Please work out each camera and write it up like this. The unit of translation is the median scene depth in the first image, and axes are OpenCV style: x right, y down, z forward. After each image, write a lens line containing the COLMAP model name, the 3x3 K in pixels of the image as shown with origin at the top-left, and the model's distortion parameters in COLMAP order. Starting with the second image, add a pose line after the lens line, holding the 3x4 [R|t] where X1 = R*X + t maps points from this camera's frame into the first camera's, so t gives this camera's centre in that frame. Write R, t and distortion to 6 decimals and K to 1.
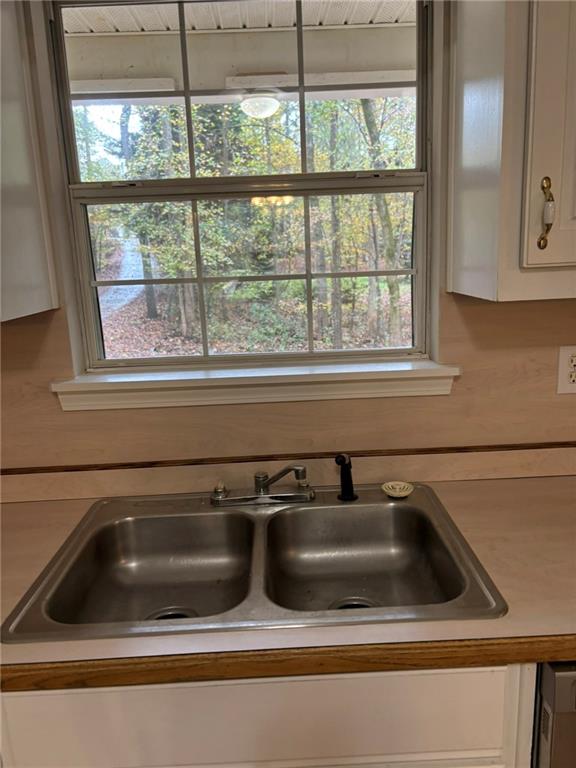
lens RADIAL K [[581.4, 0, 283.5], [0, 581.4, 376.9], [0, 0, 1]] dist [0.043491, -0.052644]
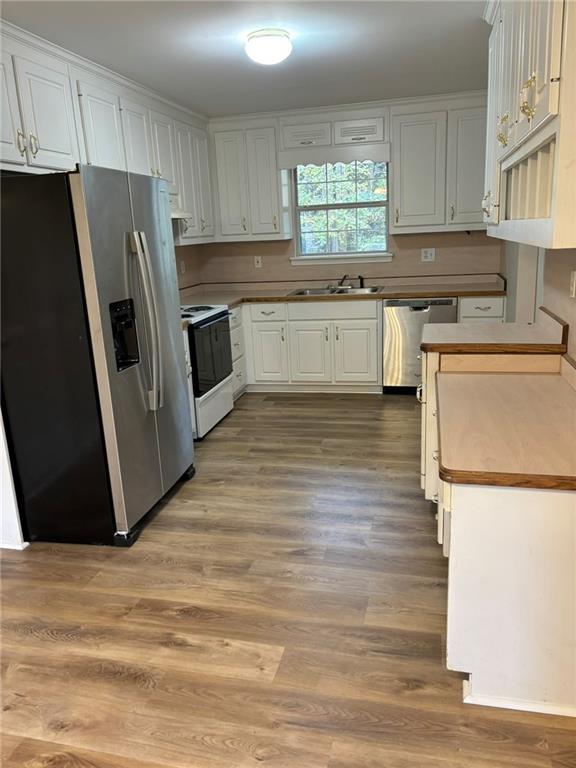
lens RADIAL K [[581.4, 0, 286.8], [0, 581.4, 380.5], [0, 0, 1]] dist [0.043491, -0.052644]
pose [[0.969542, 0.055096, -0.238648, 0.569797], [-0.041169, 0.997167, 0.062957, 0.586968], [0.241441, -0.051215, 0.969063, -2.850637]]
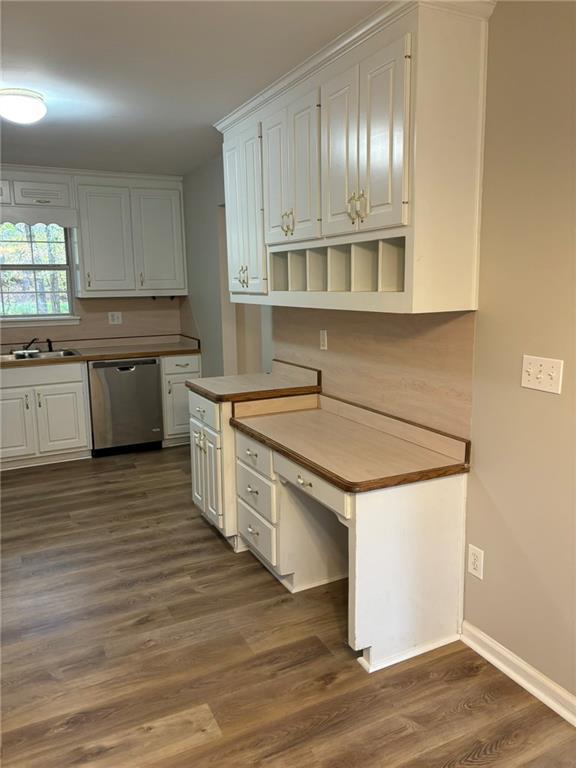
lens RADIAL K [[581.4, 0, 288.1], [0, 581.4, 378.8], [0, 0, 1]] dist [0.043491, -0.052644]
pose [[0.896759, -0.045581, 0.440166, -0.178358], [0.067968, 0.997065, -0.035224, 0.600641], [-0.437268, 0.061505, 0.897225, -2.924315]]
